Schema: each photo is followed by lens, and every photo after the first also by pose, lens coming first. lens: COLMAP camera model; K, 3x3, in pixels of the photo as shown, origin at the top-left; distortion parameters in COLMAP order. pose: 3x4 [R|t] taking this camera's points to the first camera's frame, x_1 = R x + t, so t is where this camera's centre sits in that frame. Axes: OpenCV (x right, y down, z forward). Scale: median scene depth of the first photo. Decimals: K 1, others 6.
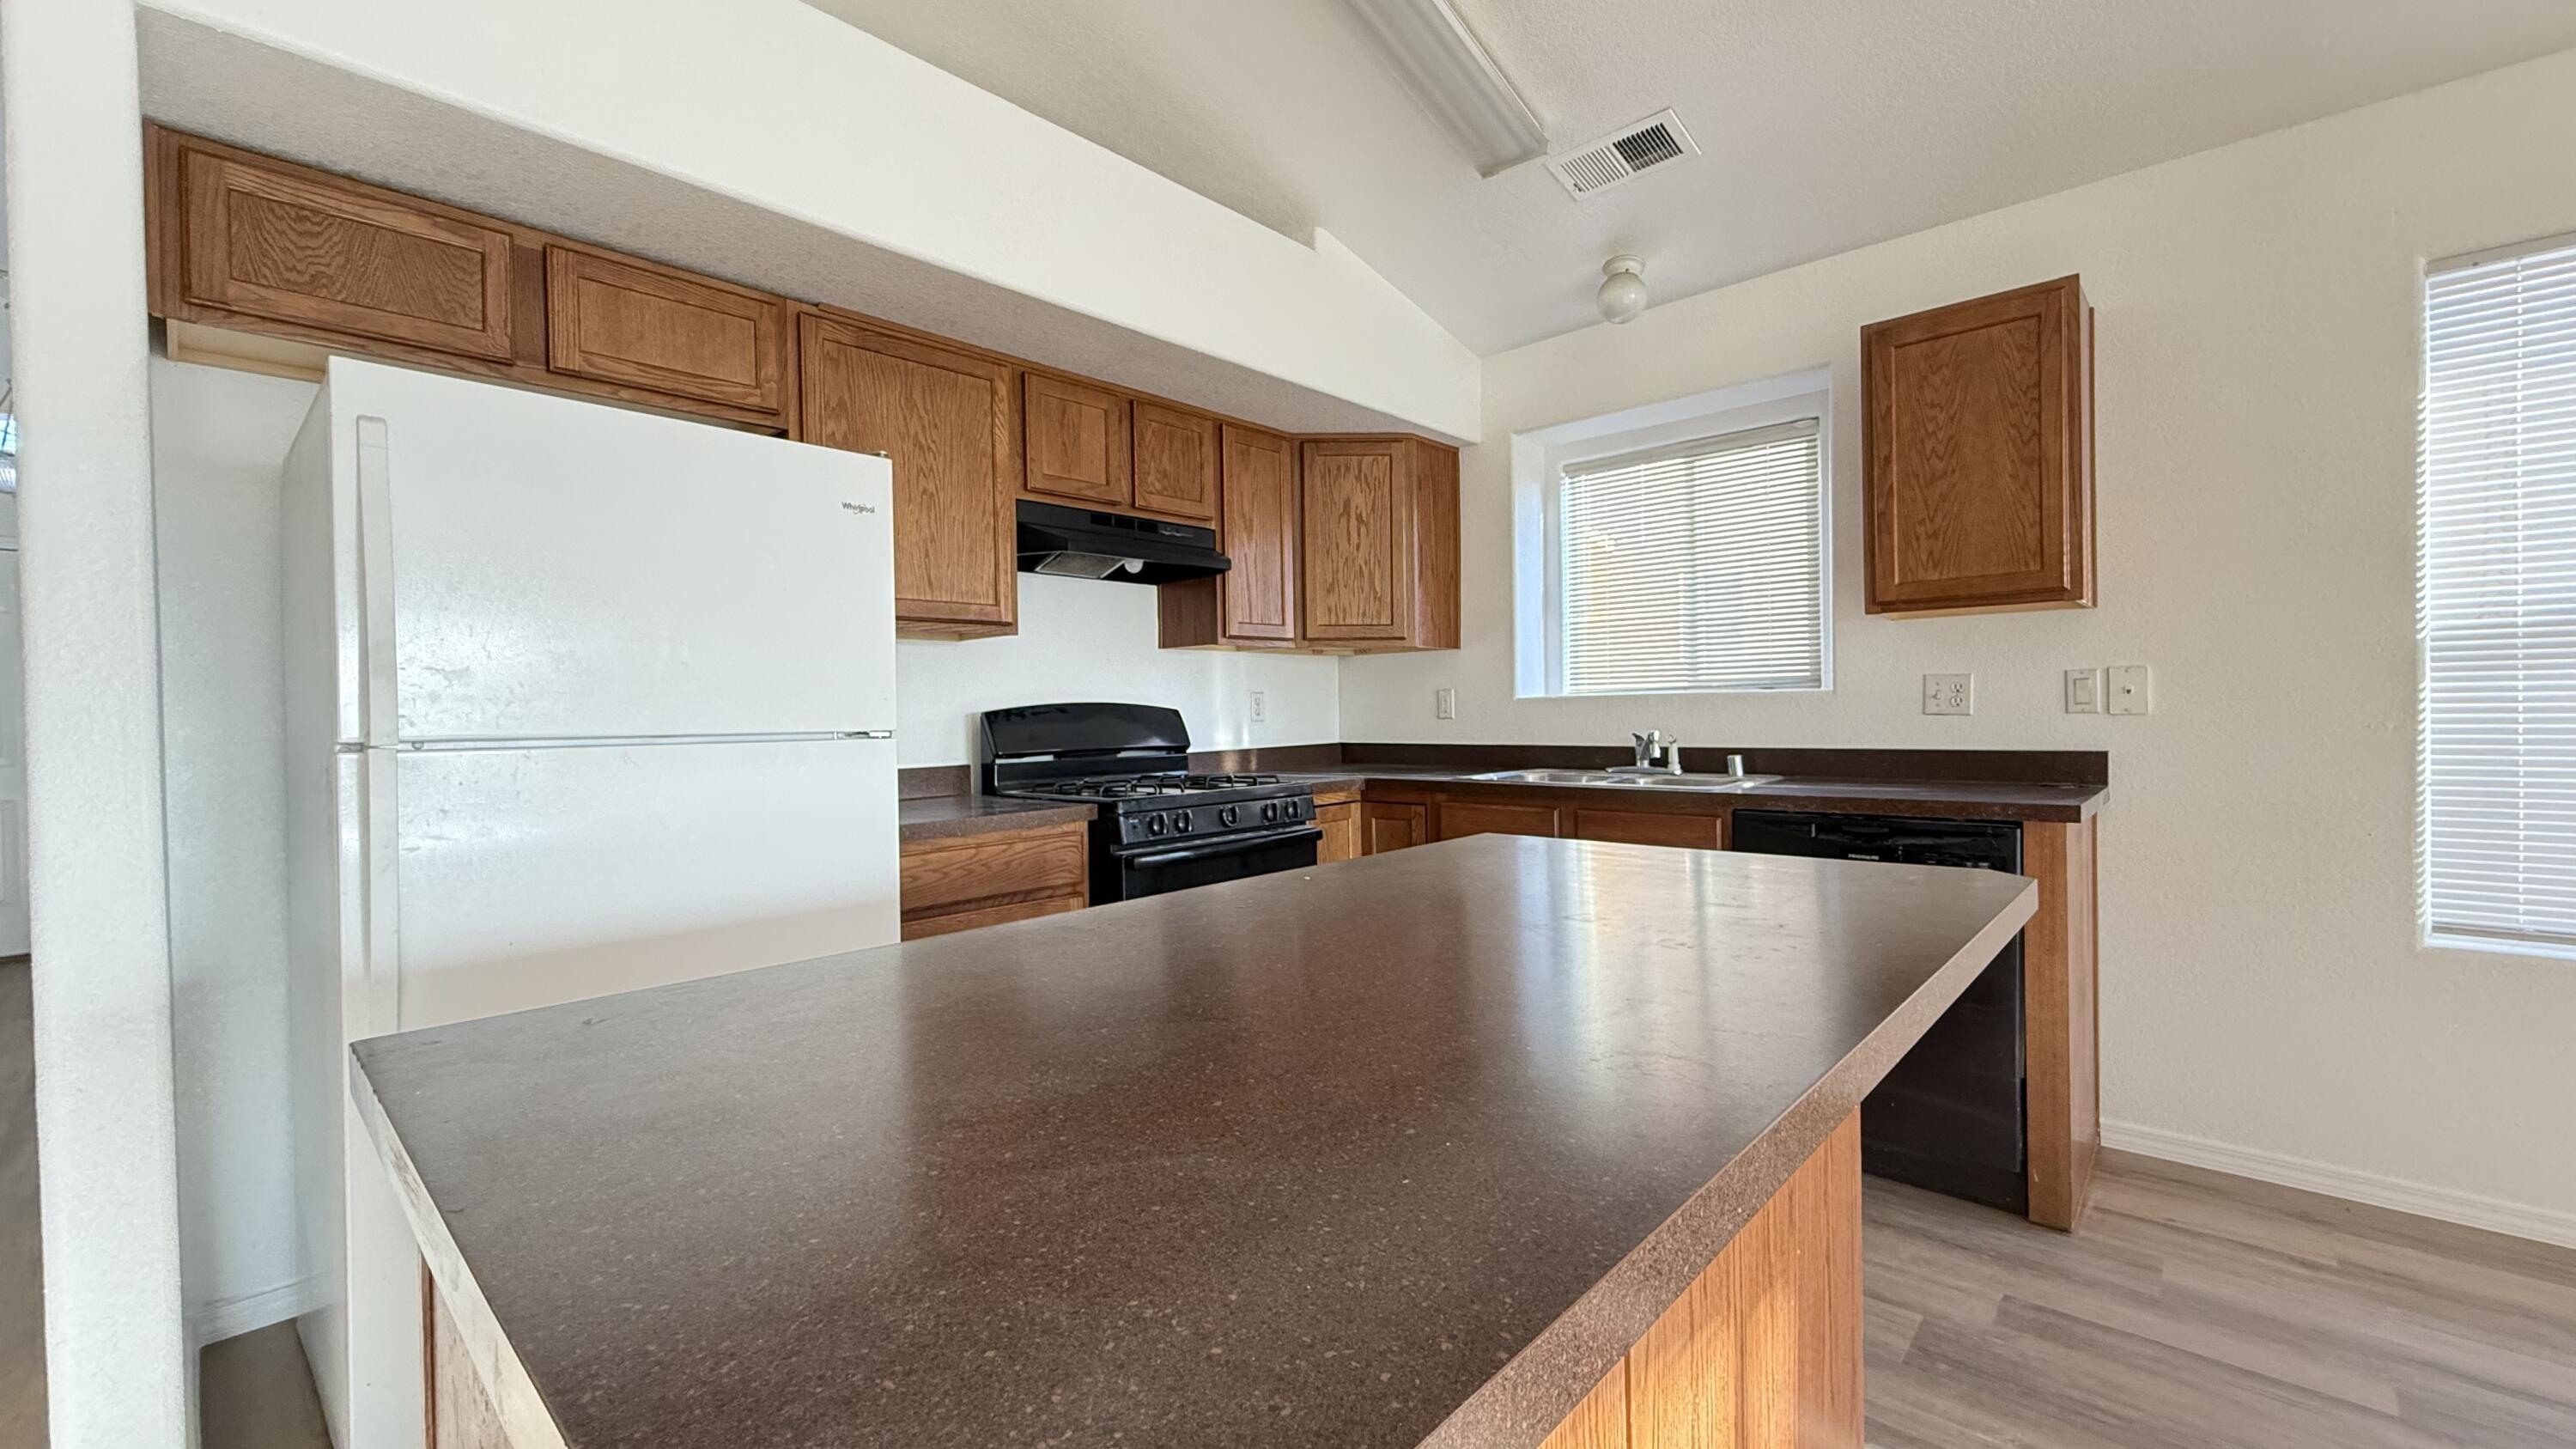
lens RADIAL K [[1025.8, 0, 1271.4], [0, 1025.8, 718.1], [0, 0, 1]] dist [0.001276, -0.000069]
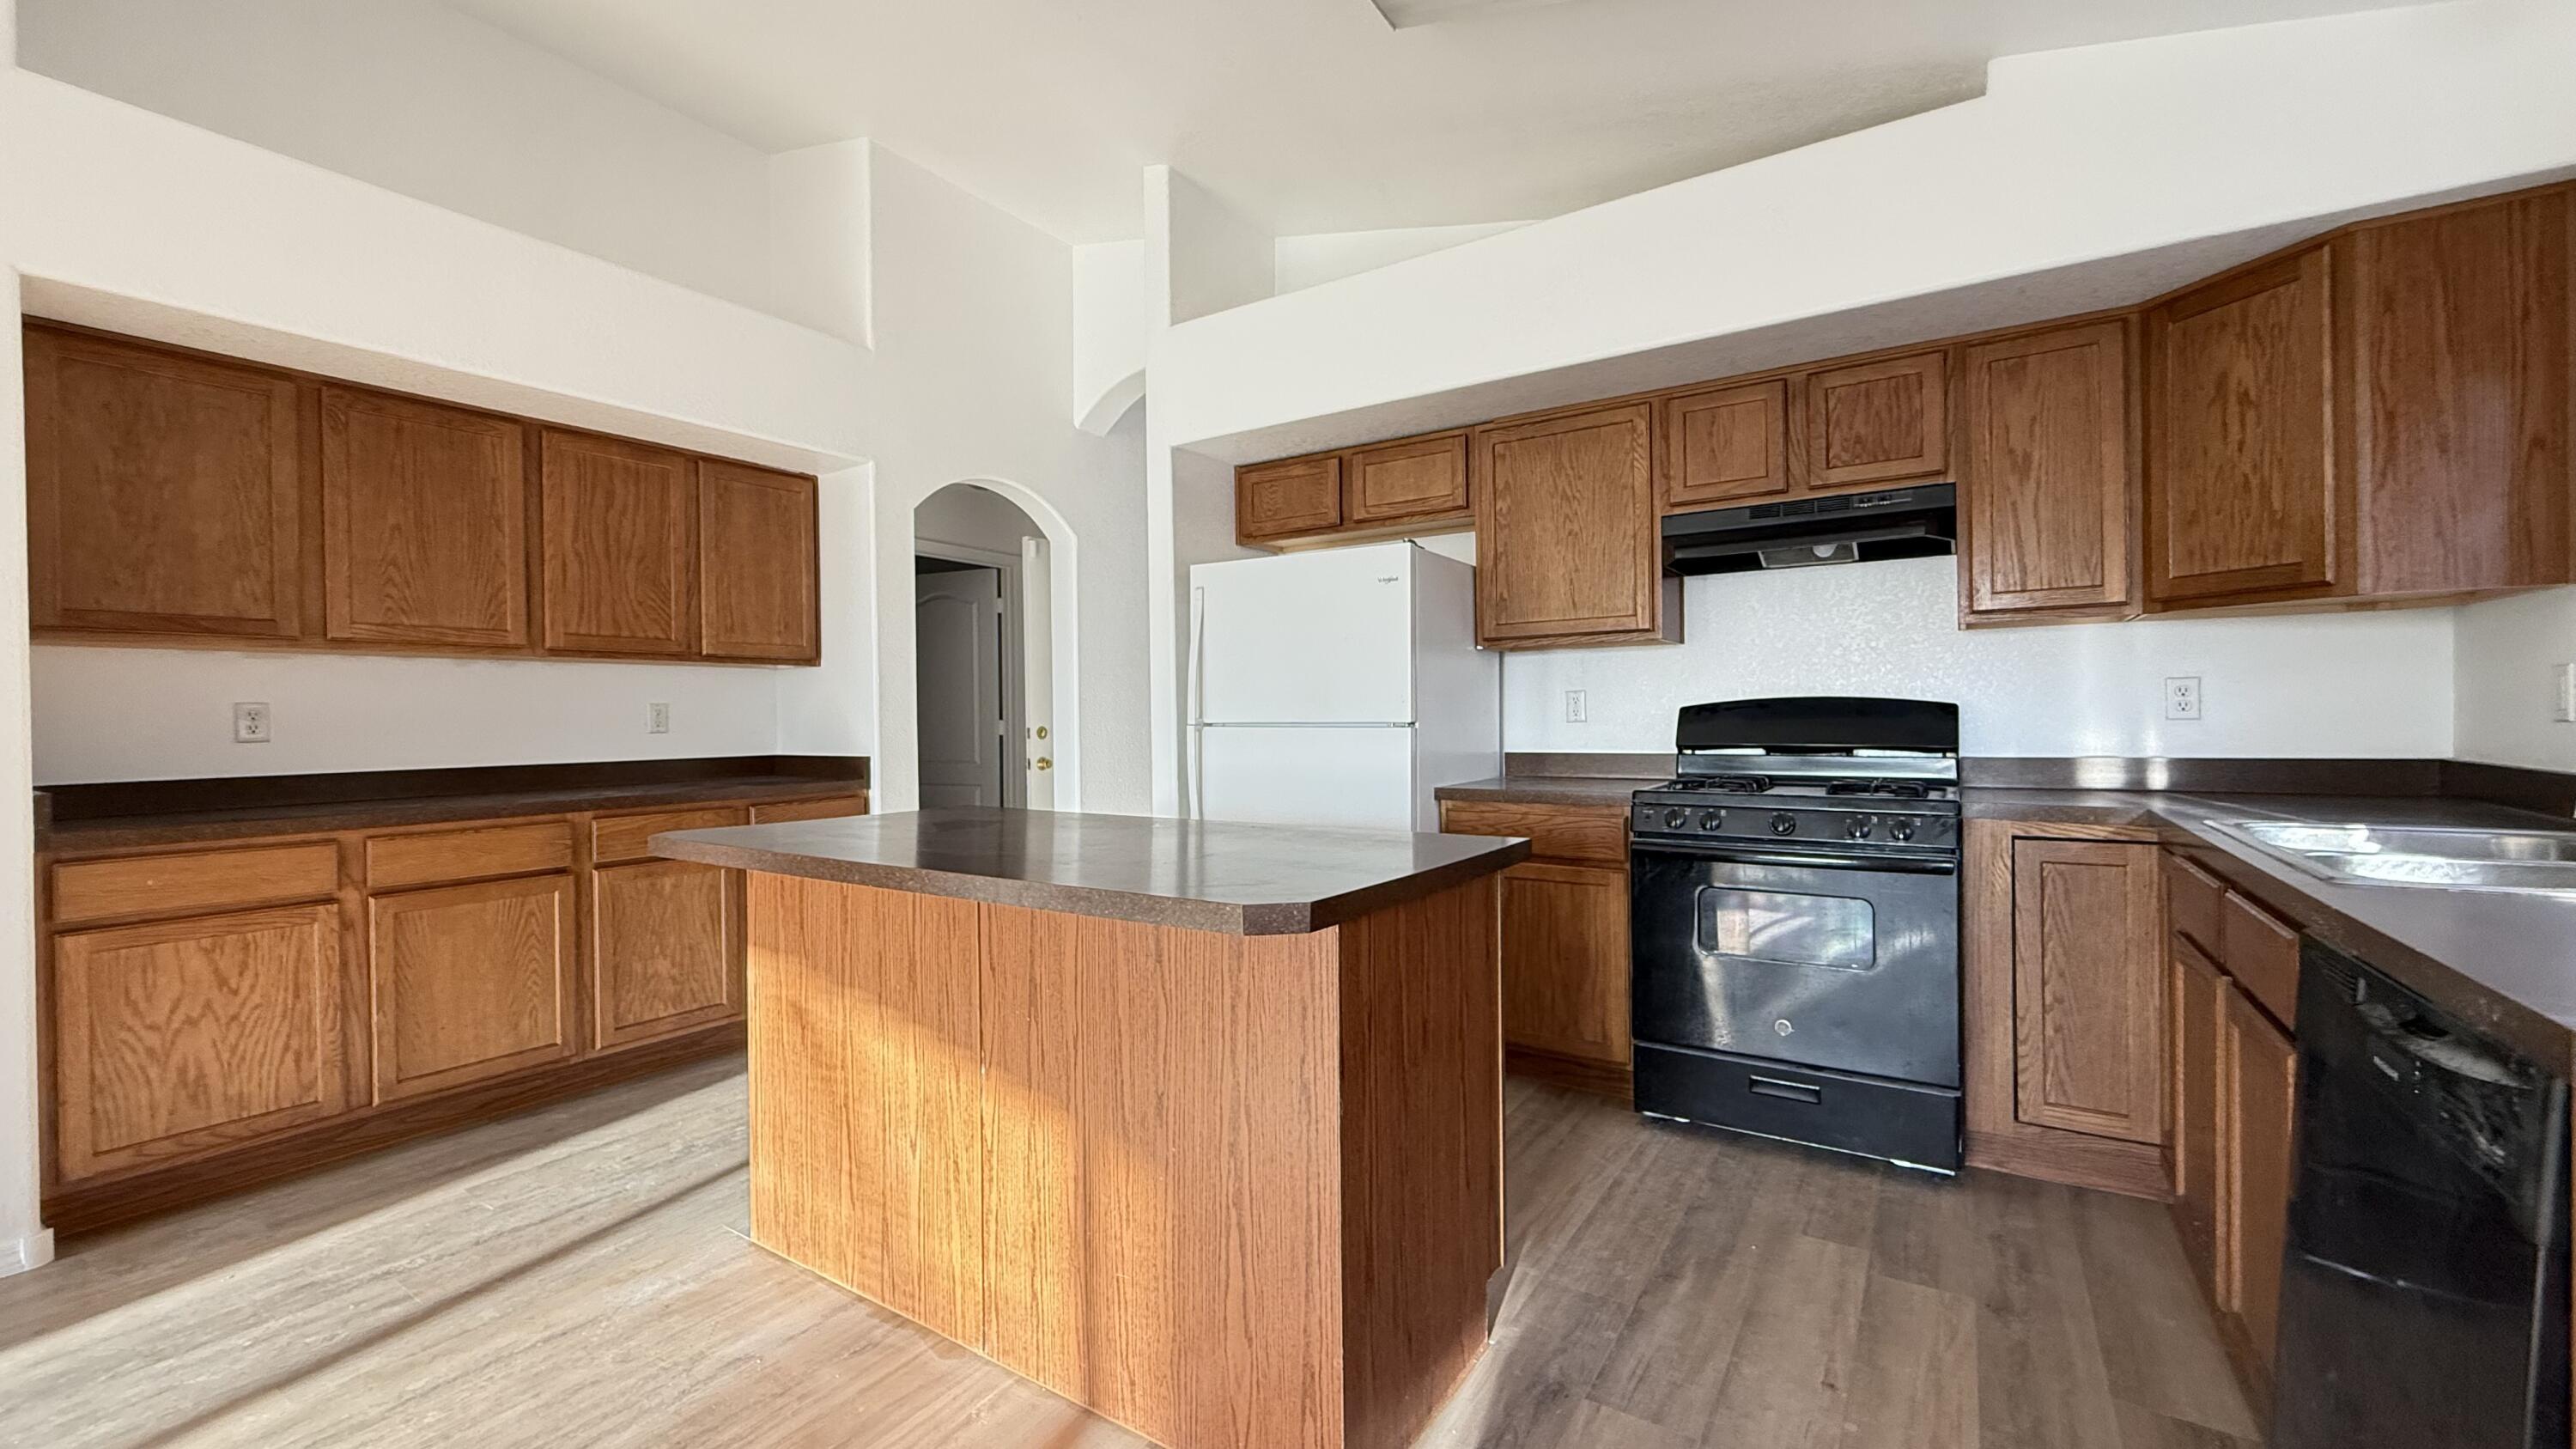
lens RADIAL K [[1025.8, 0, 1277.2], [0, 1025.8, 722.6], [0, 0, 1]] dist [0.001276, -0.000069]
pose [[0.167947, 0.021308, -0.985566, 0.713033], [0.001620, 0.999759, 0.021891, -0.013989], [0.985795, -0.005273, 0.167873, 0.364609]]
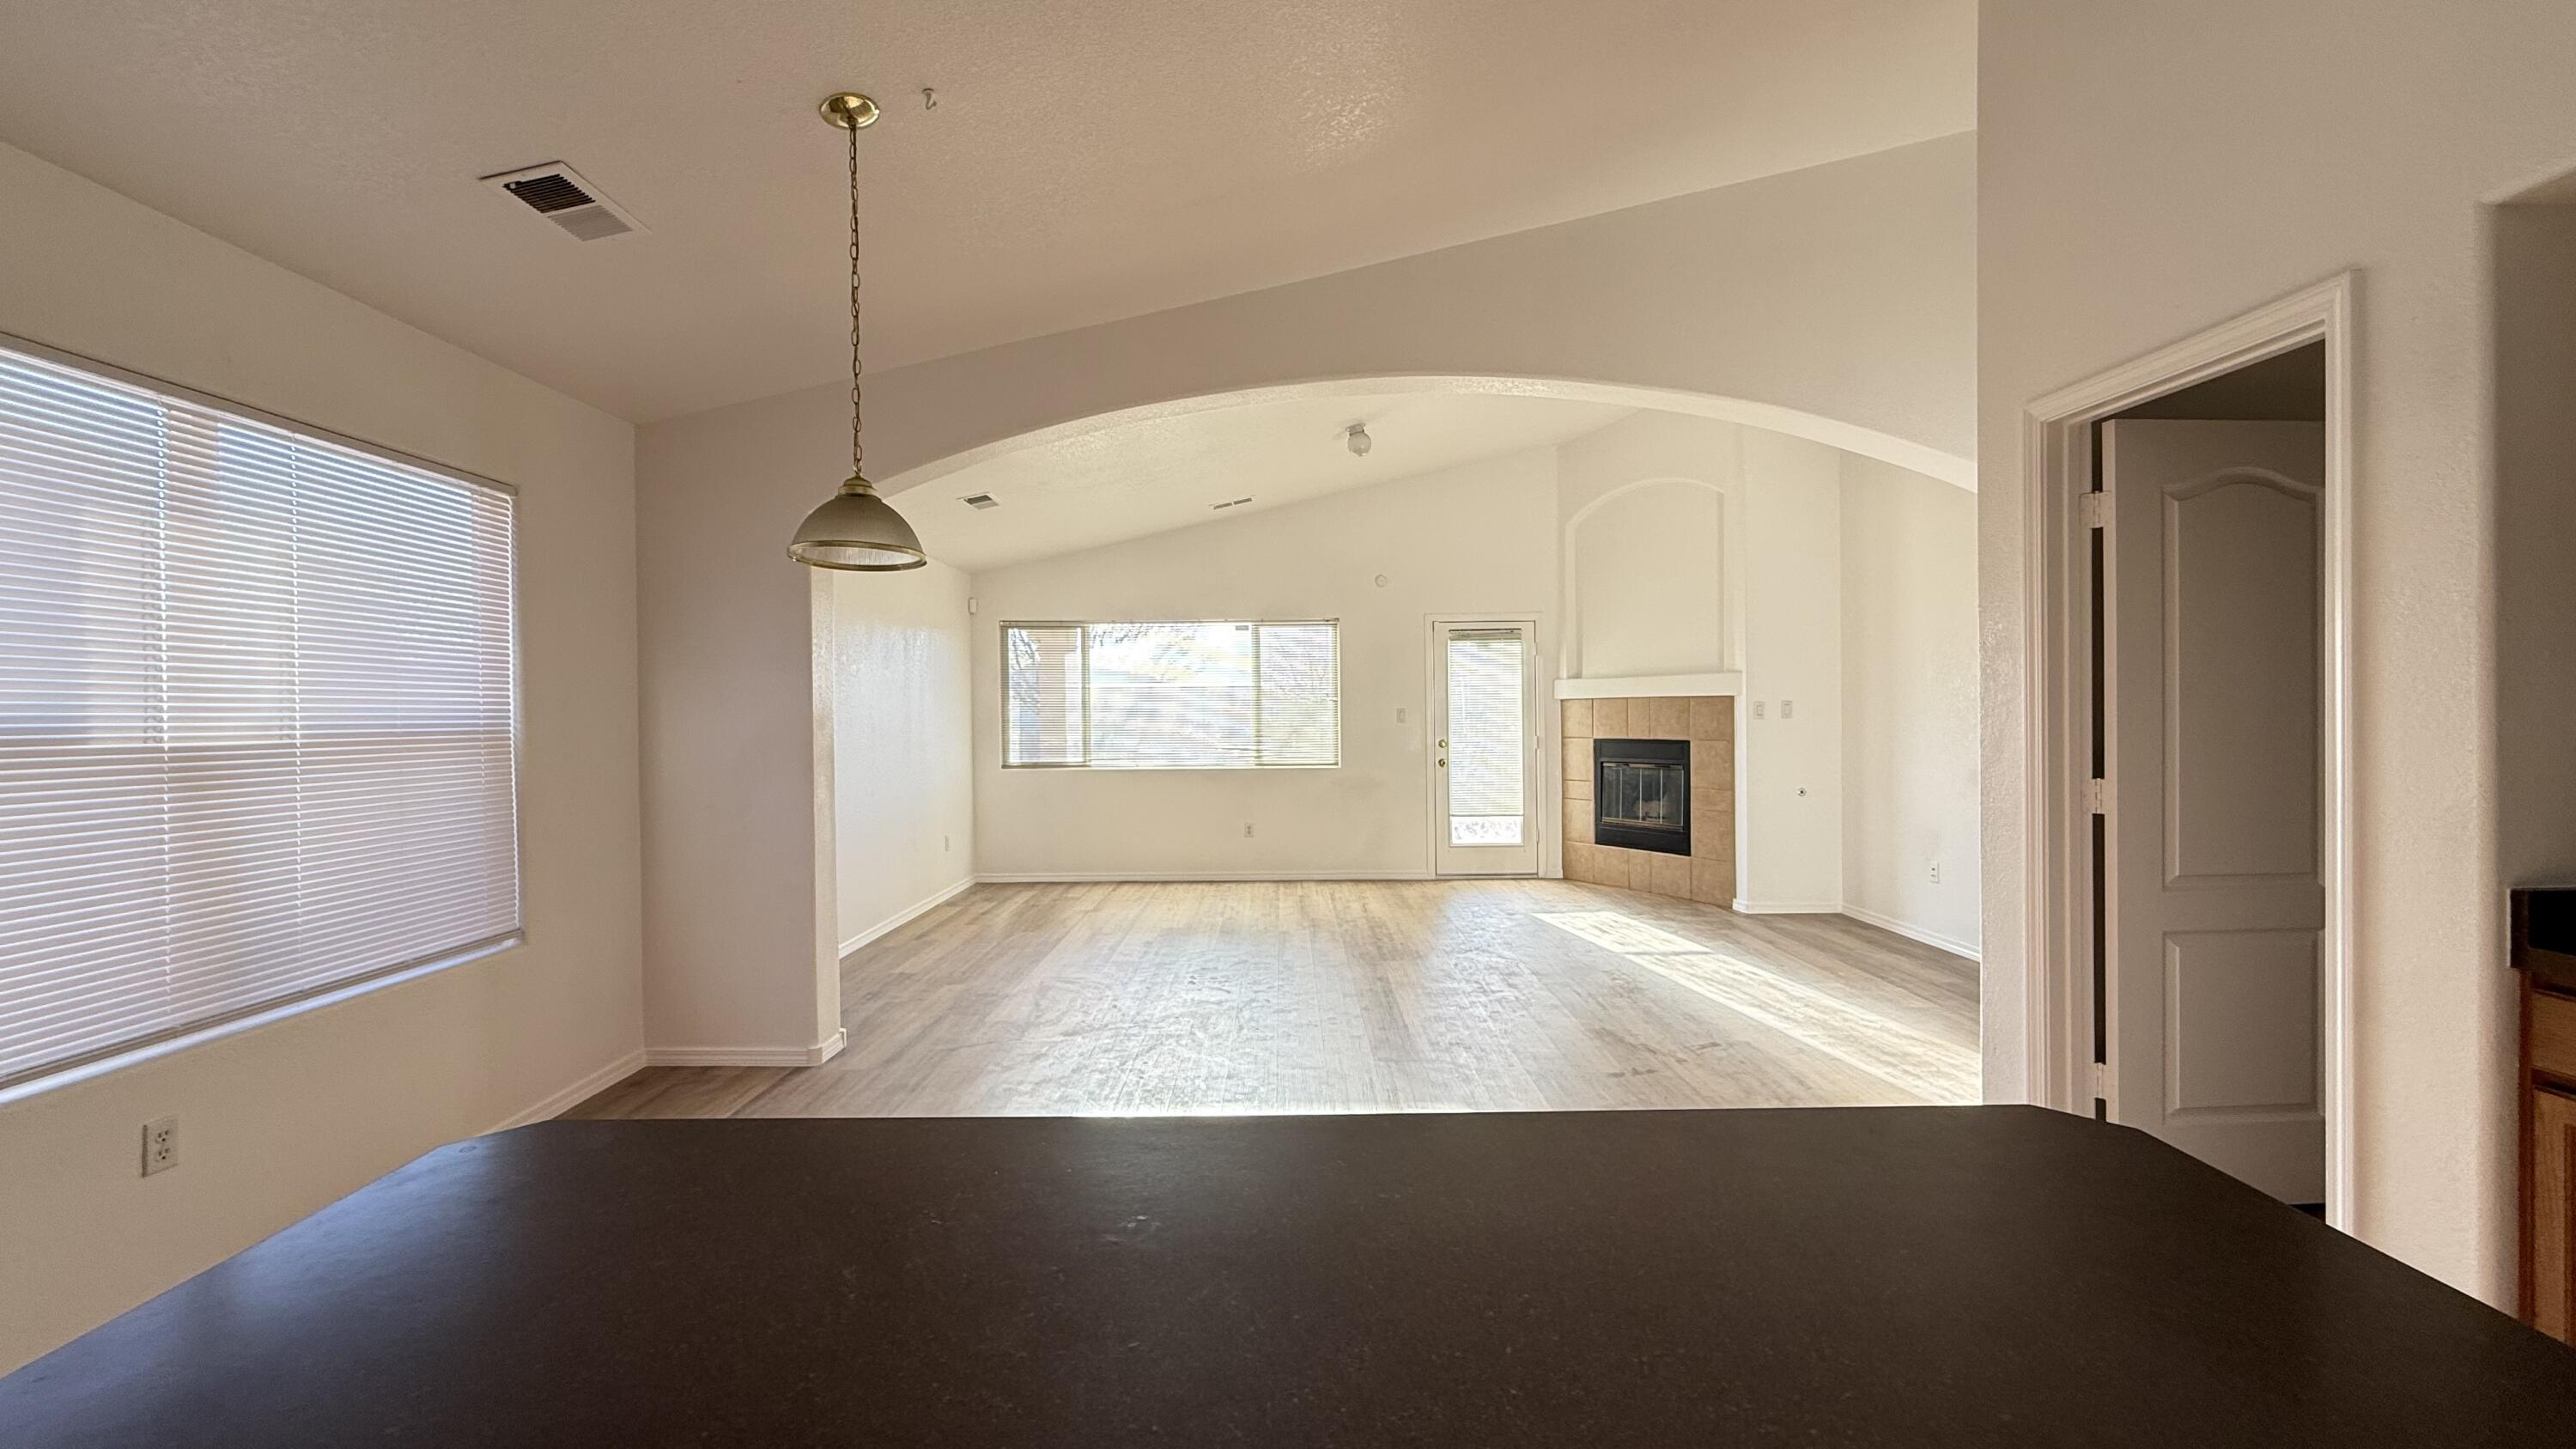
lens RADIAL K [[1025.8, 0, 1279.1], [0, 1025.8, 722.8], [0, 0, 1]] dist [0.001276, -0.000069]
pose [[-0.683785, 0.018536, 0.729448, -0.086963], [0.026768, 0.999642, -0.000309, -0.054239], [-0.729193, 0.019315, -0.684036, 0.473053]]
